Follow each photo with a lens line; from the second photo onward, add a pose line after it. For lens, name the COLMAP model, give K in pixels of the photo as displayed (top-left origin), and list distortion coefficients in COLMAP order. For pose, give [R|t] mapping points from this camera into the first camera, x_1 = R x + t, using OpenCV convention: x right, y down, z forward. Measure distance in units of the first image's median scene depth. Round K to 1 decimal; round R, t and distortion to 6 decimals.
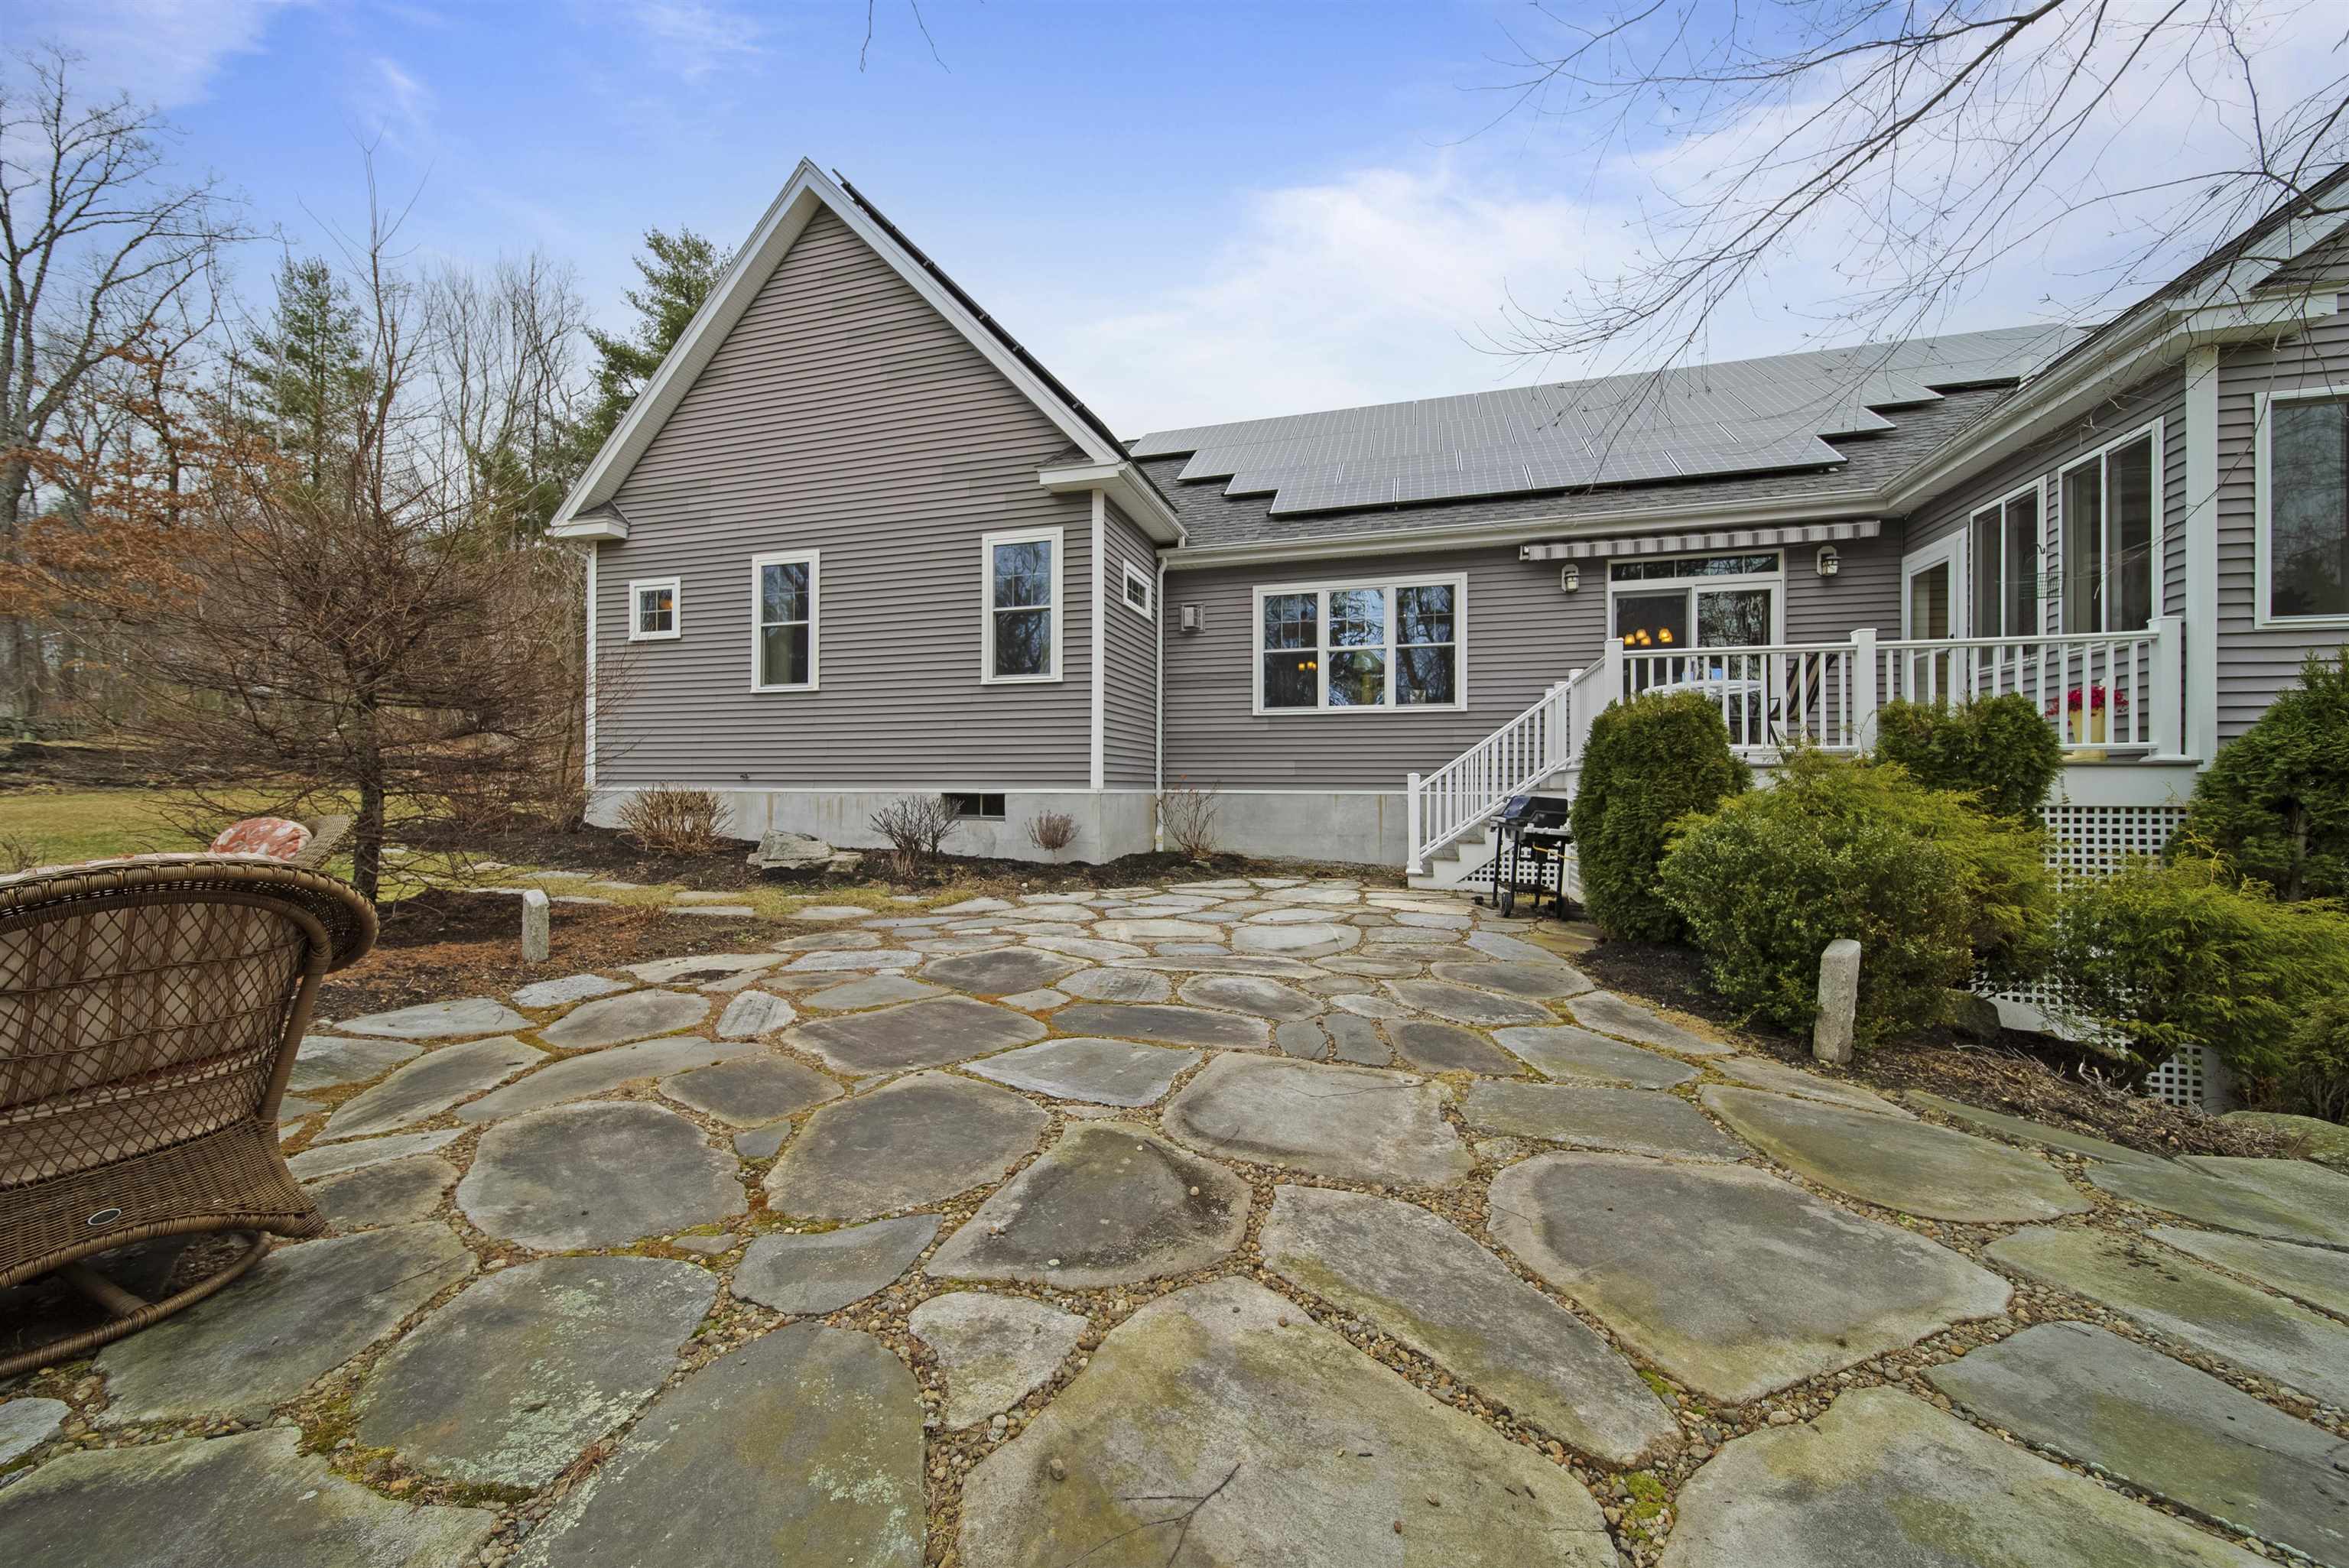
lens RADIAL K [[854.3, 0, 1174.5], [0, 854.3, 784.0], [0, 0, 1]] dist [0.019877, 0.000068]
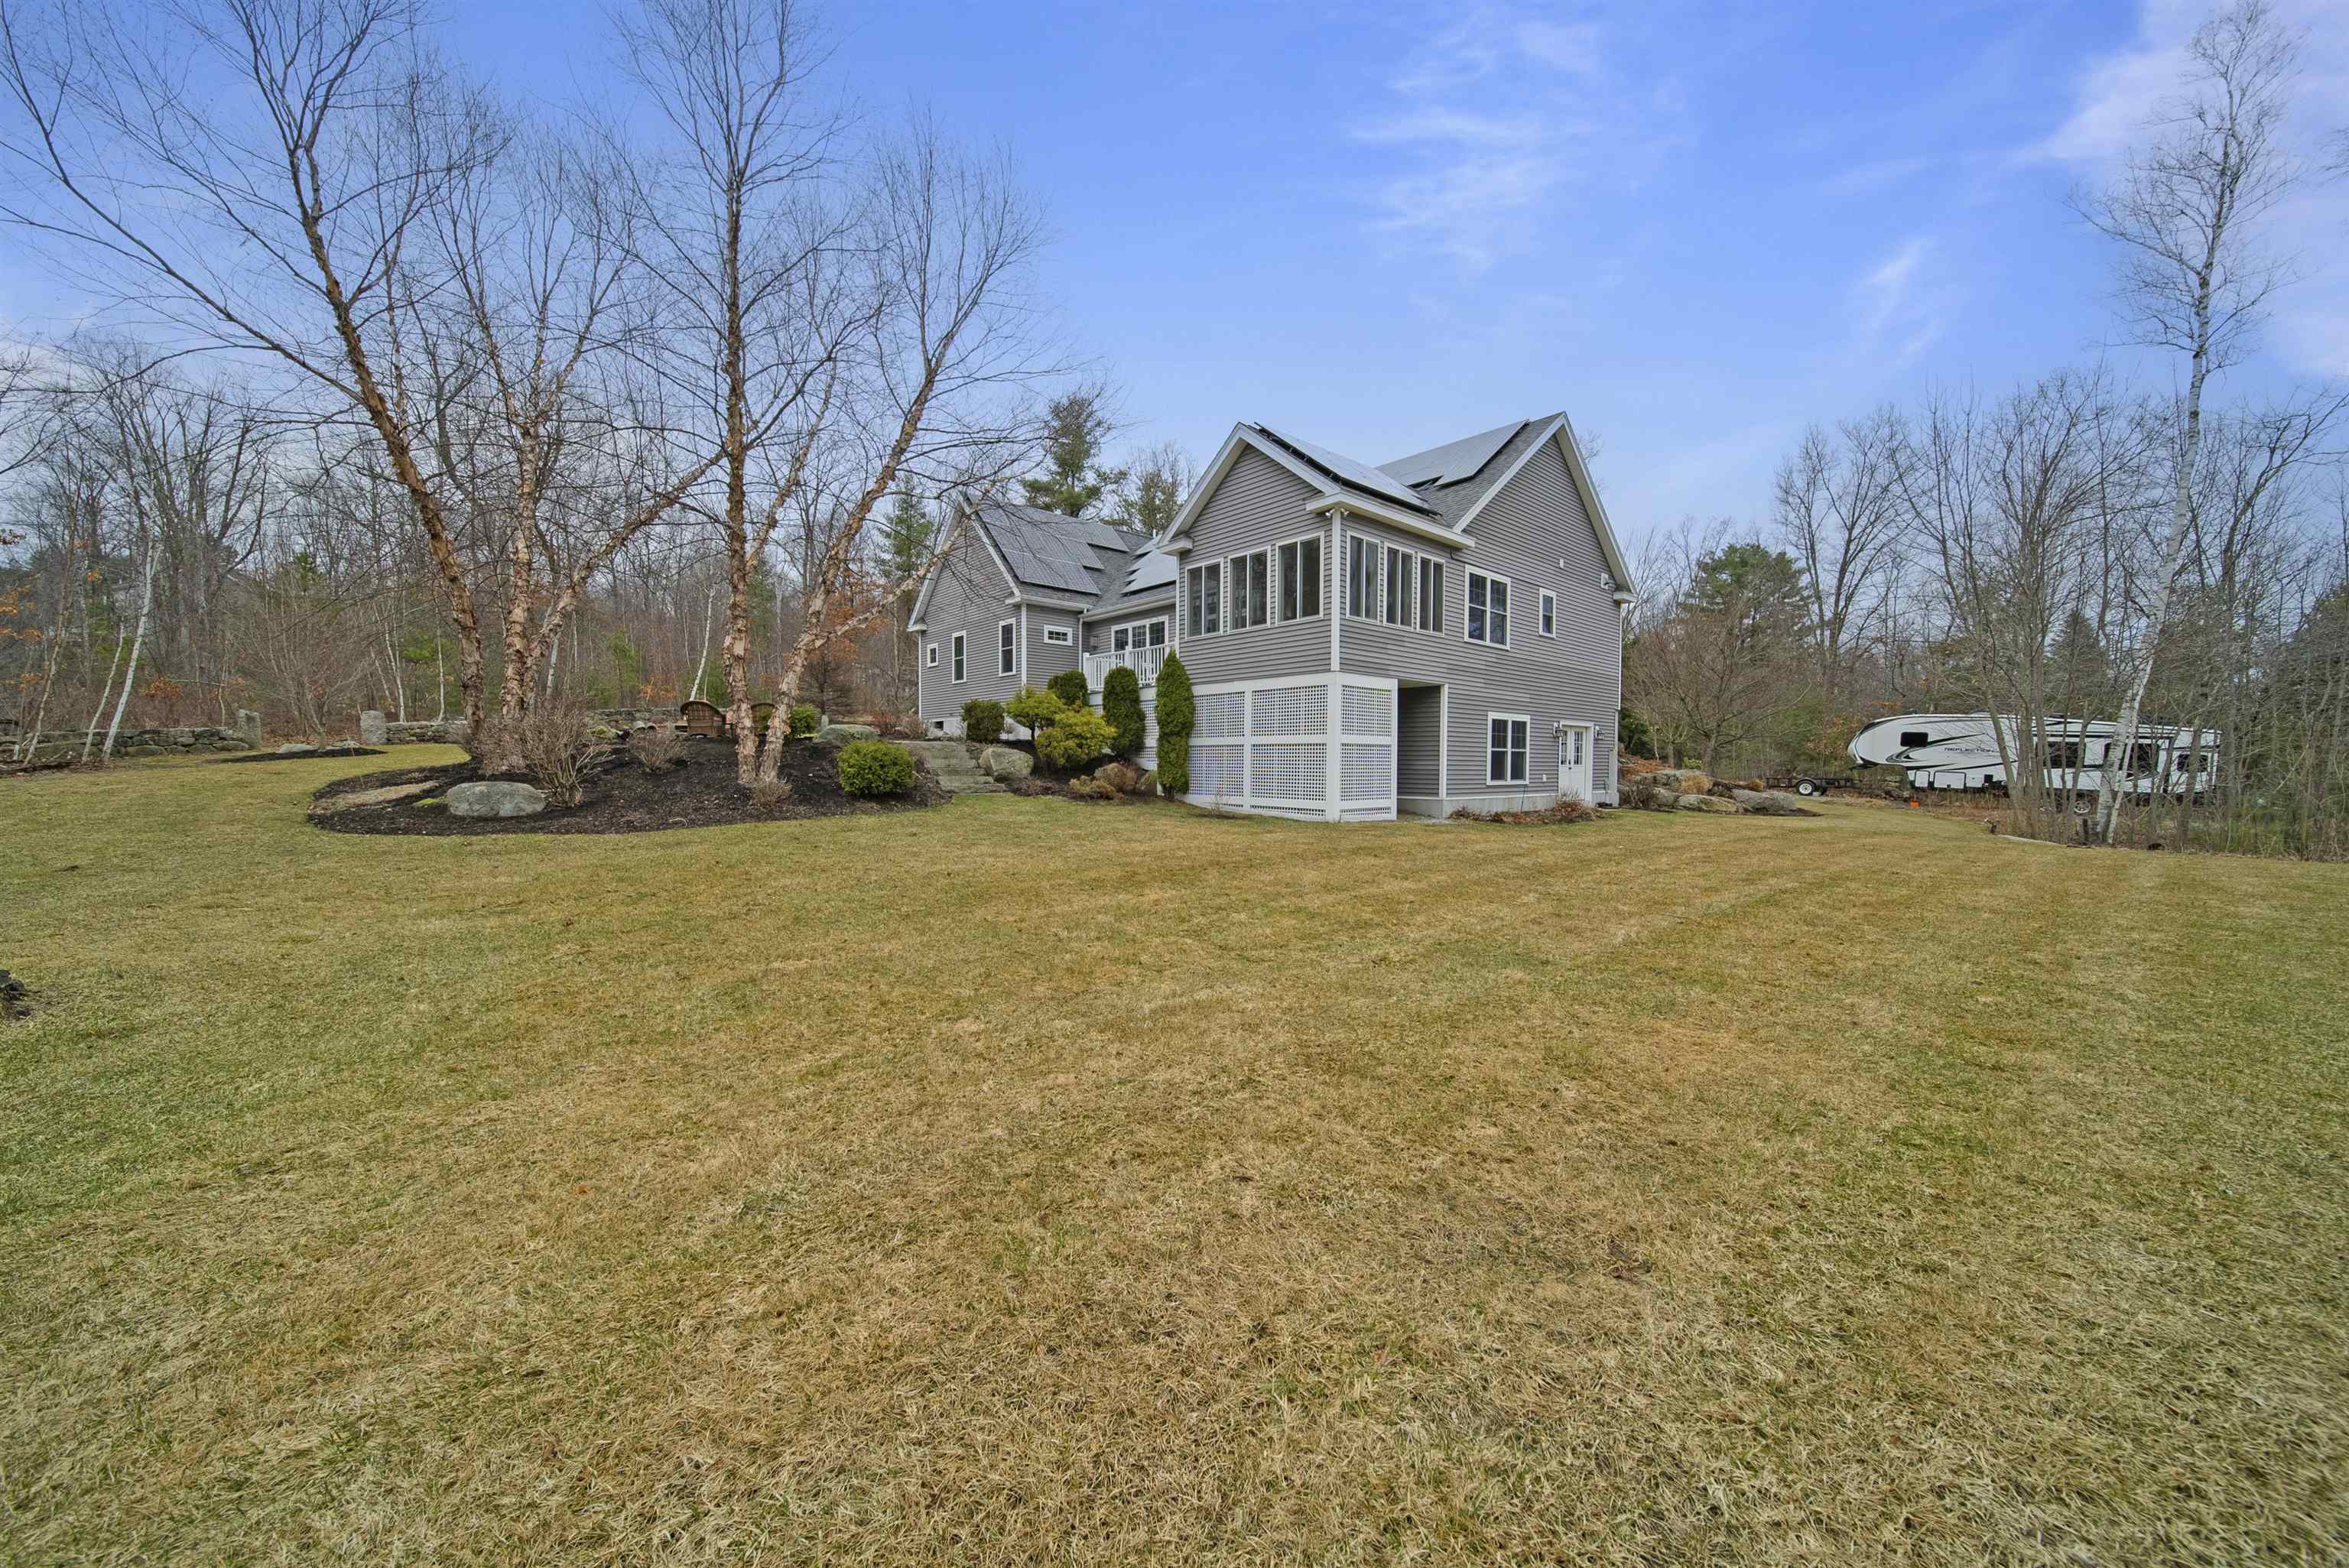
lens RADIAL K [[854.3, 0, 1174.5], [0, 854.3, 784.0], [0, 0, 1]] dist [0.019877, 0.000068]
pose [[0.855476, 0.005835, -0.517809, 1.591630], [0.006552, 0.999734, 0.022092, 0.167848], [0.517801, -0.022292, 0.855211, -1.029034]]
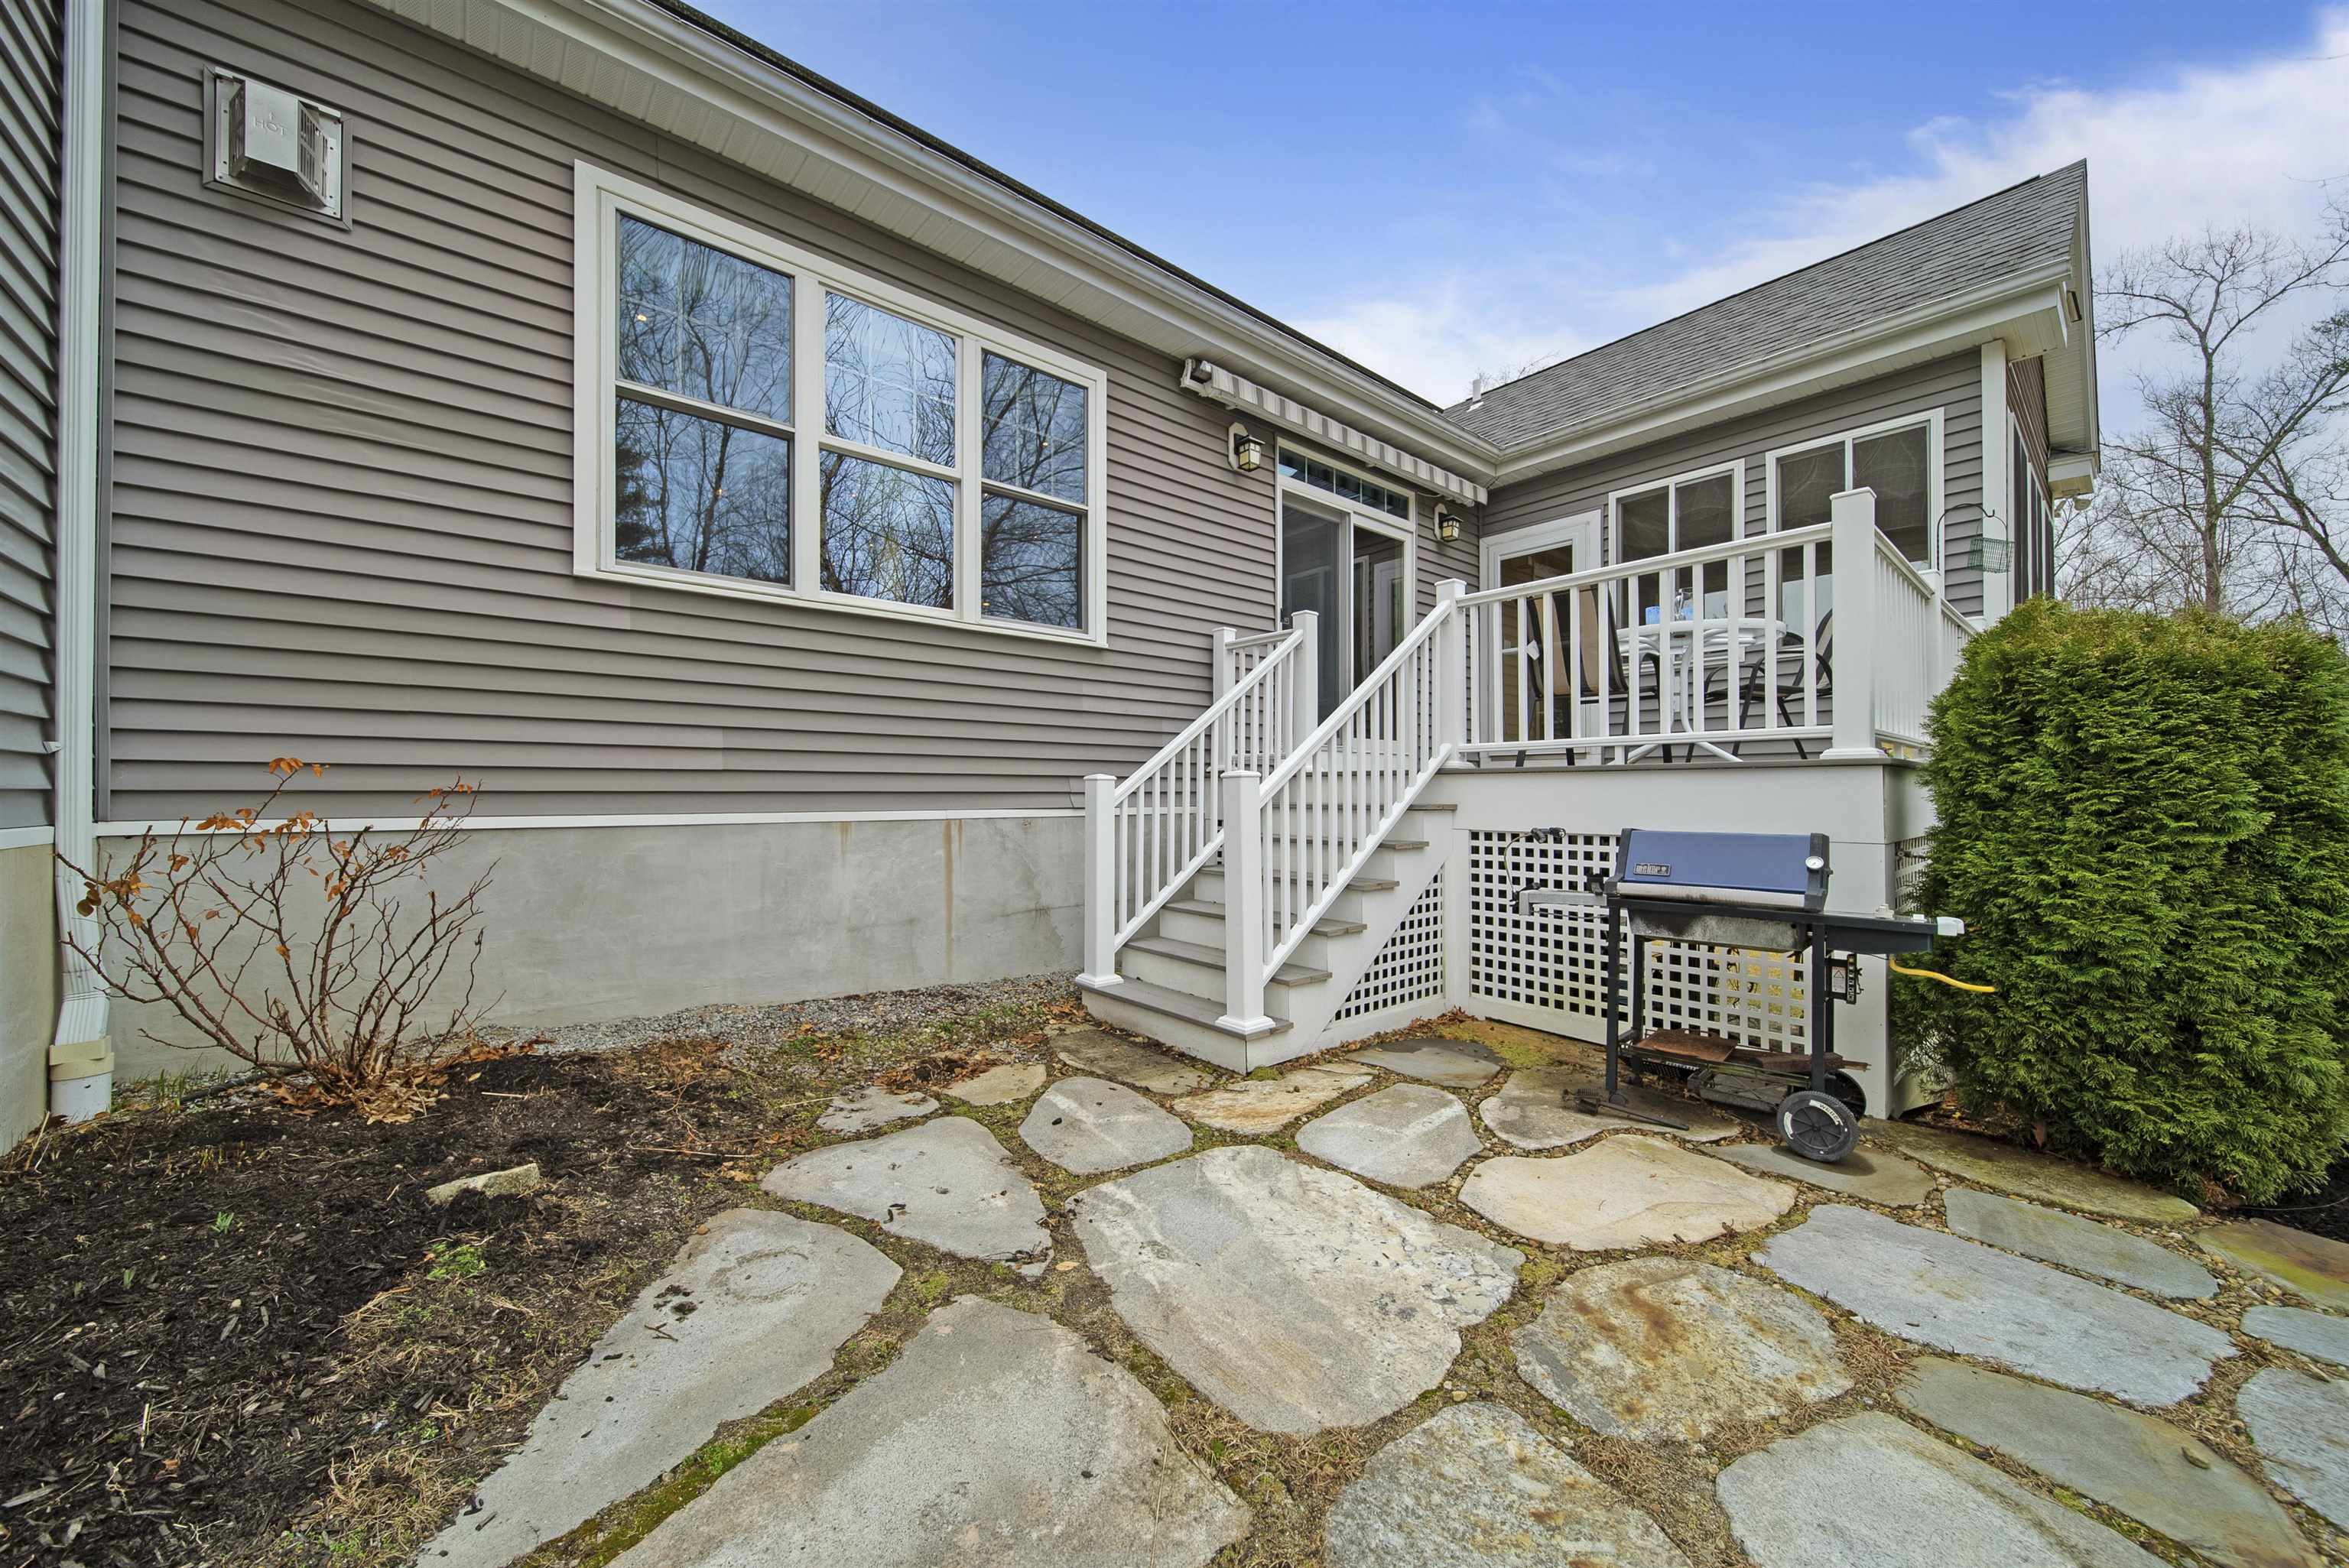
lens RADIAL K [[854.3, 0, 1174.5], [0, 854.3, 784.0], [0, 0, 1]] dist [0.019877, 0.000068]
pose [[0.541559, 0.006795, 0.840635, -0.057941], [-0.005504, 0.999975, -0.004537, -0.004007], [-0.840645, -0.002170, 0.541582, 0.689986]]
